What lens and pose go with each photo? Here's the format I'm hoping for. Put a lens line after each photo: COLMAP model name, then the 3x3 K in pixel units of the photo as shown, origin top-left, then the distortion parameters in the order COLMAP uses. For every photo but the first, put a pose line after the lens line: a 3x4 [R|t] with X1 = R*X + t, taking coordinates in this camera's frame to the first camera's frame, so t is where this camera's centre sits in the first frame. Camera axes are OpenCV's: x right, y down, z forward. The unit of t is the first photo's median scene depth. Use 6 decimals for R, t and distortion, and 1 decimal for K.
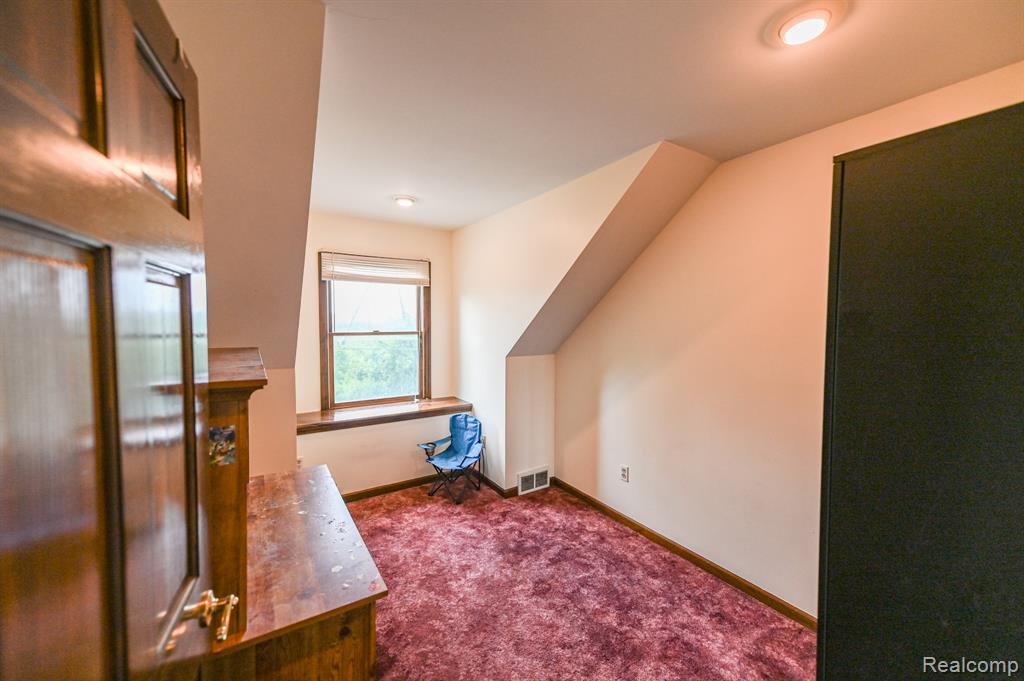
lens RADIAL K [[401.9, 0, 514.7], [0, 401.9, 340.3], [0, 0, 1]] dist [0.015891, 0.000539]
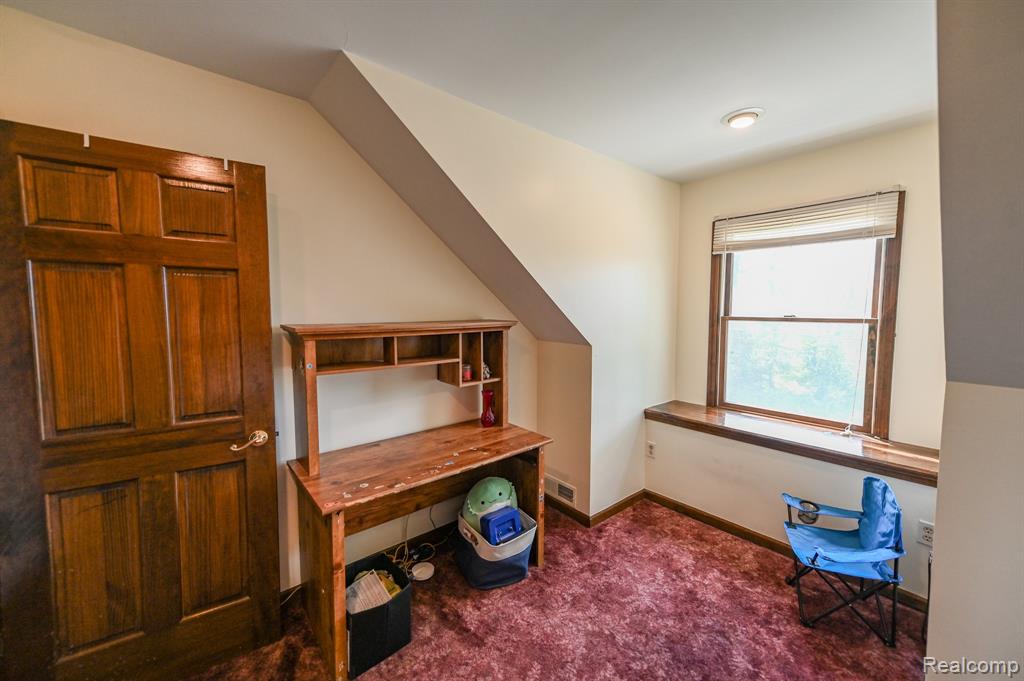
lens RADIAL K [[401.9, 0, 513.4], [0, 401.9, 334.3], [0, 0, 1]] dist [0.015891, 0.000539]
pose [[0.123699, 0.063638, -0.990277, 0.332703], [-0.051216, 0.997021, 0.057674, -0.008048], [0.990997, 0.043584, 0.126589, 0.489911]]
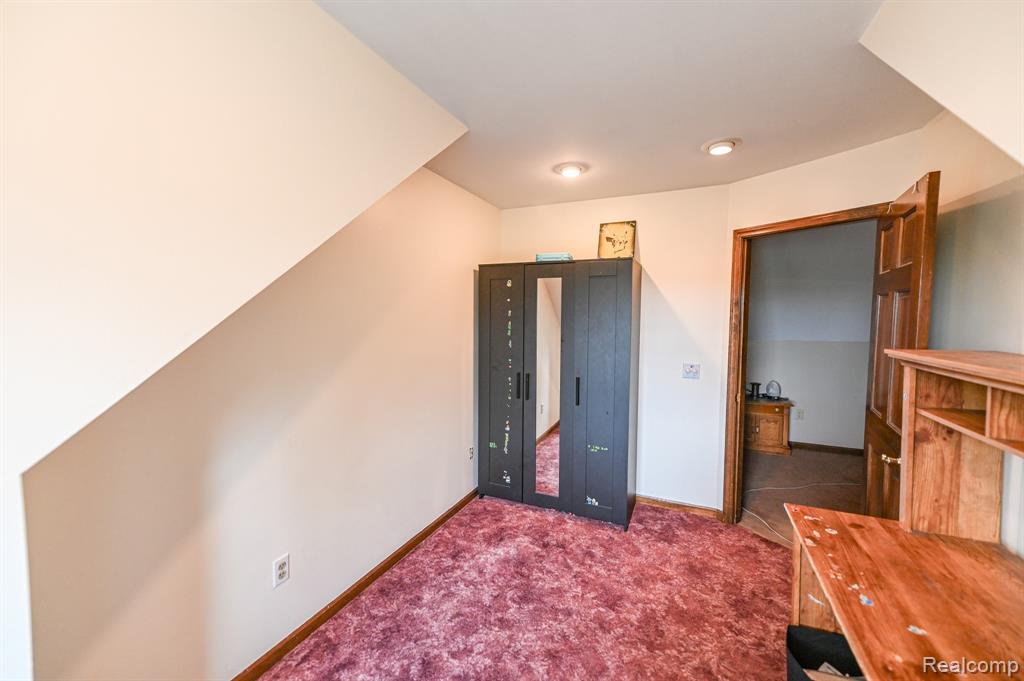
lens RADIAL K [[401.9, 0, 510.2], [0, 401.9, 336.0], [0, 0, 1]] dist [0.015891, 0.000539]
pose [[-0.535799, -0.055588, 0.842514, -0.337461], [0.034574, 0.995549, 0.087673, -0.044008], [-0.843637, 0.076104, -0.531492, 0.884364]]
